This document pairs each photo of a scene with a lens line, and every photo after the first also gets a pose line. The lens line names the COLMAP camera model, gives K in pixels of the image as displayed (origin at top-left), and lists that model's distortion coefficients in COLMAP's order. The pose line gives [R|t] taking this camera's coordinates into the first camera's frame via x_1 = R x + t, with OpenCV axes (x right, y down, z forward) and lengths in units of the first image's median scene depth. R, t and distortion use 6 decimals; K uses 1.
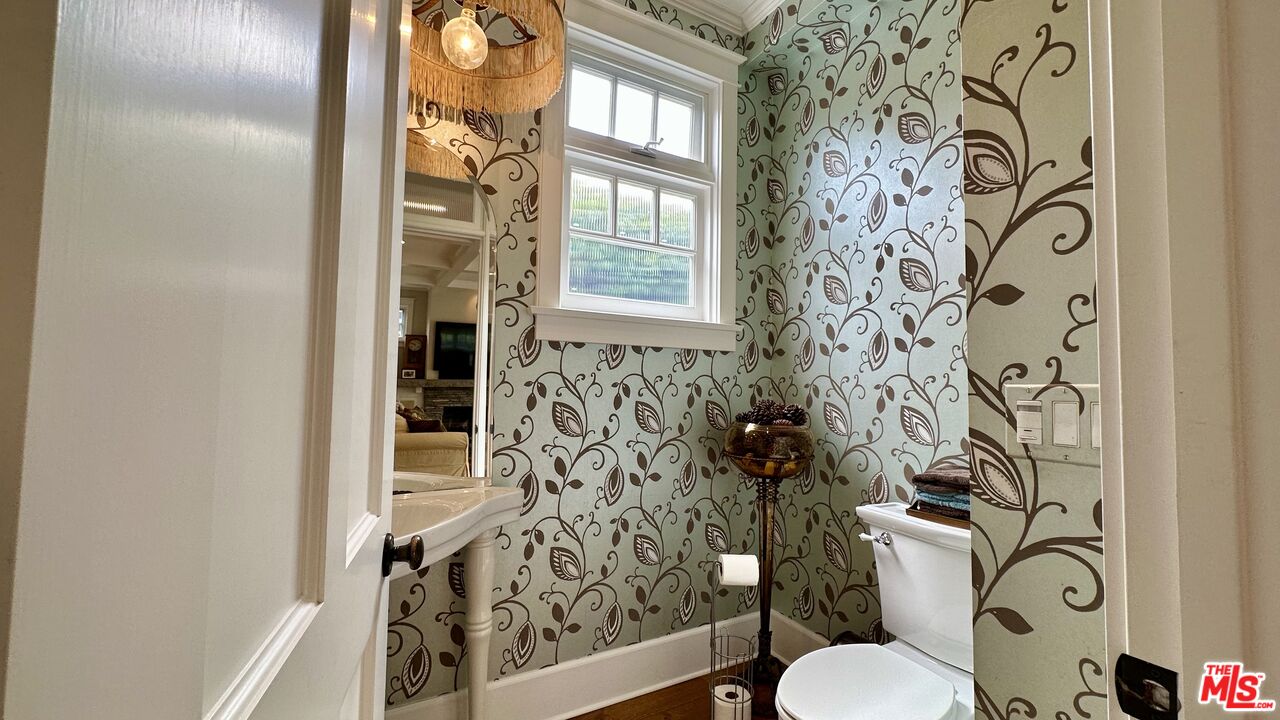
lens RADIAL K [[512.9, 0, 643.5], [0, 512.9, 360.6], [0, 0, 1]] dist [-0.004547, 0.000552]
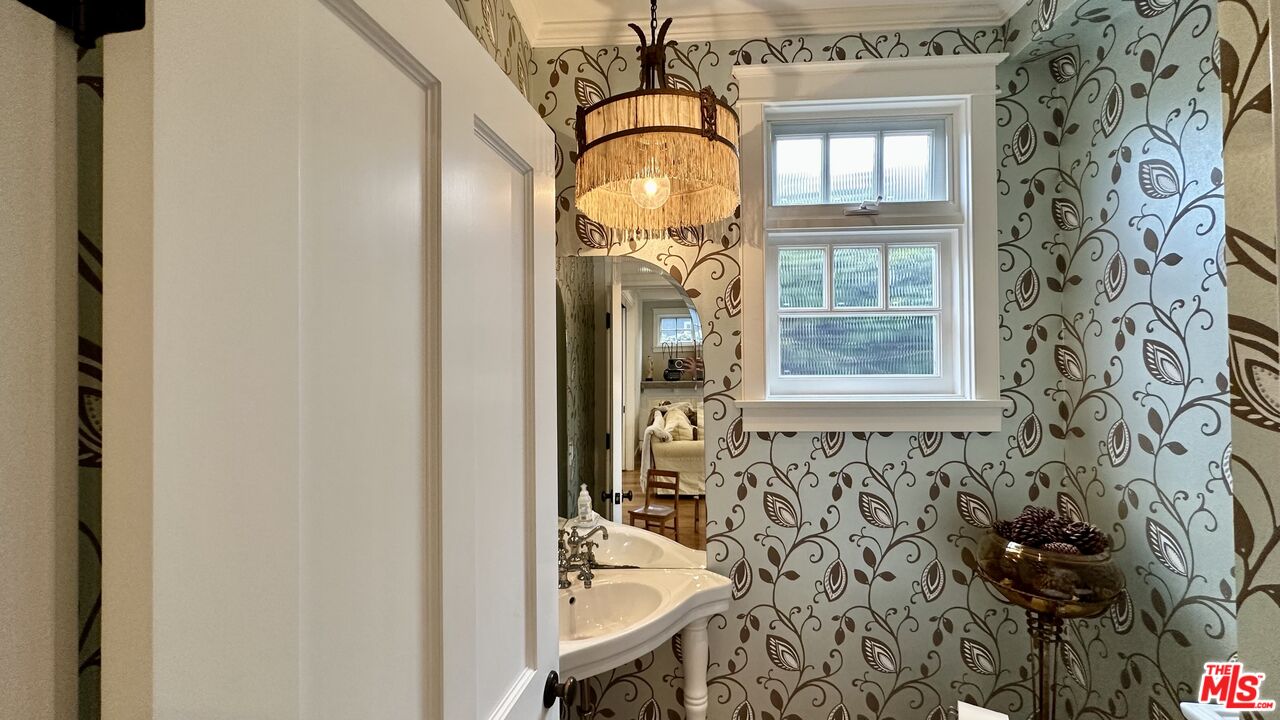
lens RADIAL K [[512.9, 0, 635.1], [0, 512.9, 357.8], [0, 0, 1]] dist [-0.004547, 0.000552]
pose [[0.836470, -0.030203, -0.547181, 0.154348], [0.050124, 0.998511, 0.021509, -0.195867], [0.545716, -0.045419, 0.836738, 0.025632]]
